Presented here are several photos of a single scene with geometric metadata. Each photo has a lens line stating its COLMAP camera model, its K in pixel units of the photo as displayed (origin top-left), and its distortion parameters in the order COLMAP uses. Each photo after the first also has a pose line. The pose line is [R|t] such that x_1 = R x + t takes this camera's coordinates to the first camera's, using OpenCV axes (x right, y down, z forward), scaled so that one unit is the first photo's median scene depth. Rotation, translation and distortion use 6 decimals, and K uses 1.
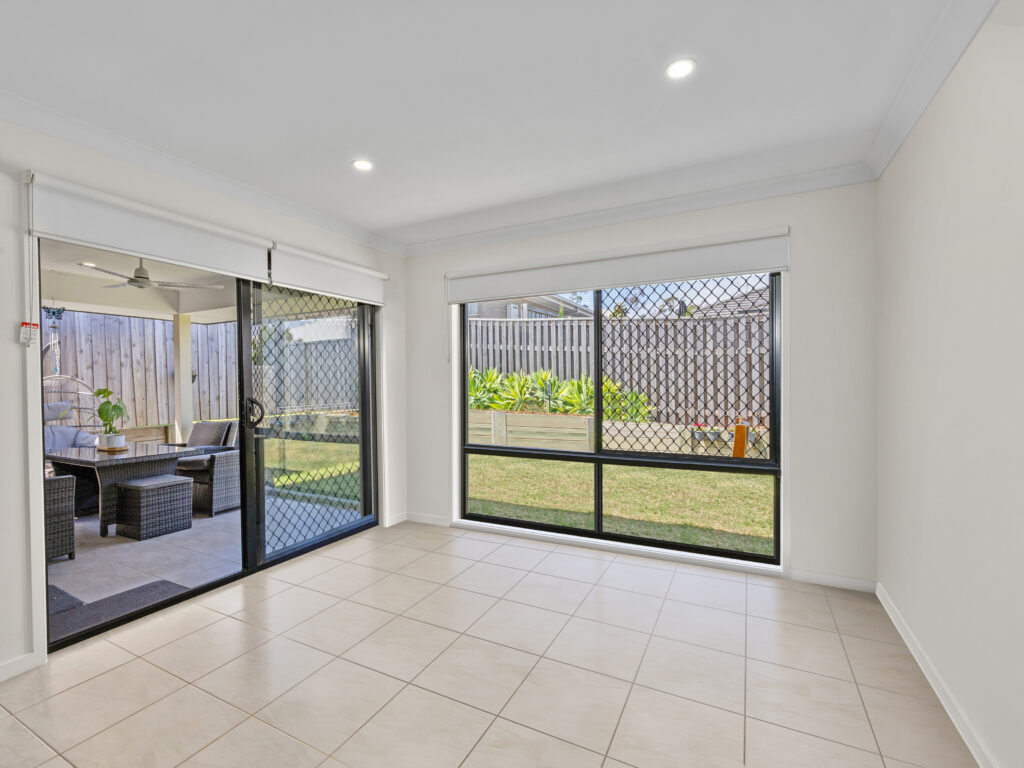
lens RADIAL K [[461.9, 0, 512.8], [0, 461.9, 385.9], [0, 0, 1]] dist [-0.003434, -0.000370]
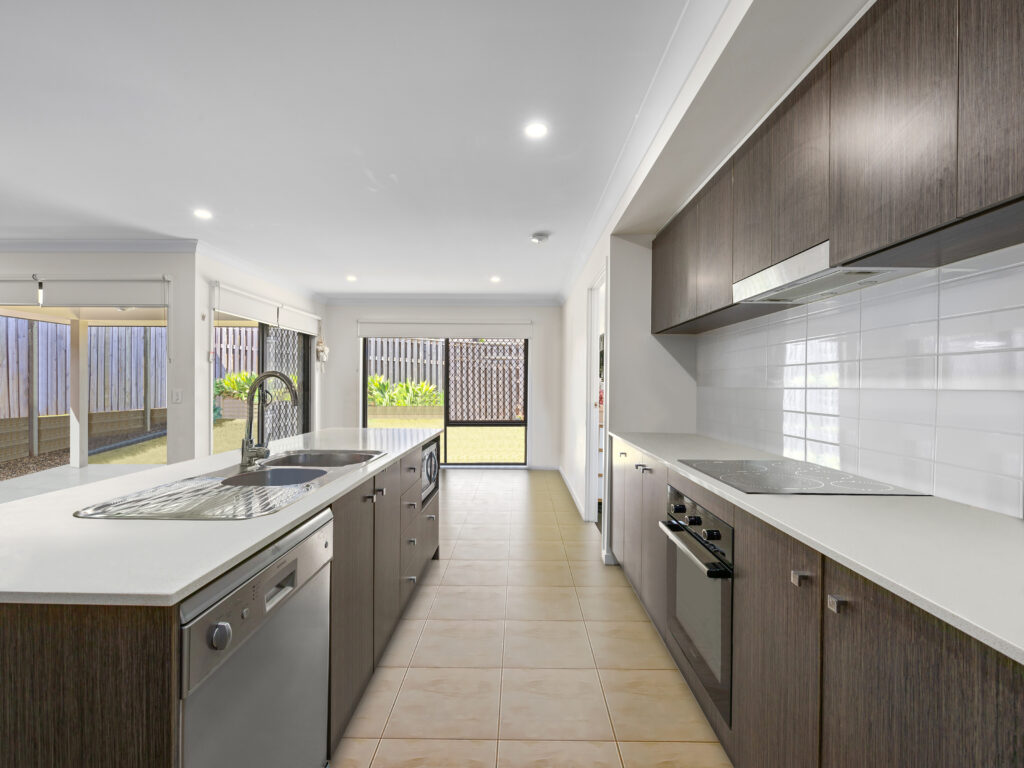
lens RADIAL K [[461.9, 0, 512.8], [0, 461.9, 385.9], [0, 0, 1]] dist [-0.003434, -0.000370]
pose [[0.897603, 0.017130, 0.440472, -0.408063], [-0.013633, 0.999845, -0.011104, 0.013879], [-0.440594, 0.003962, 0.897698, -0.840801]]
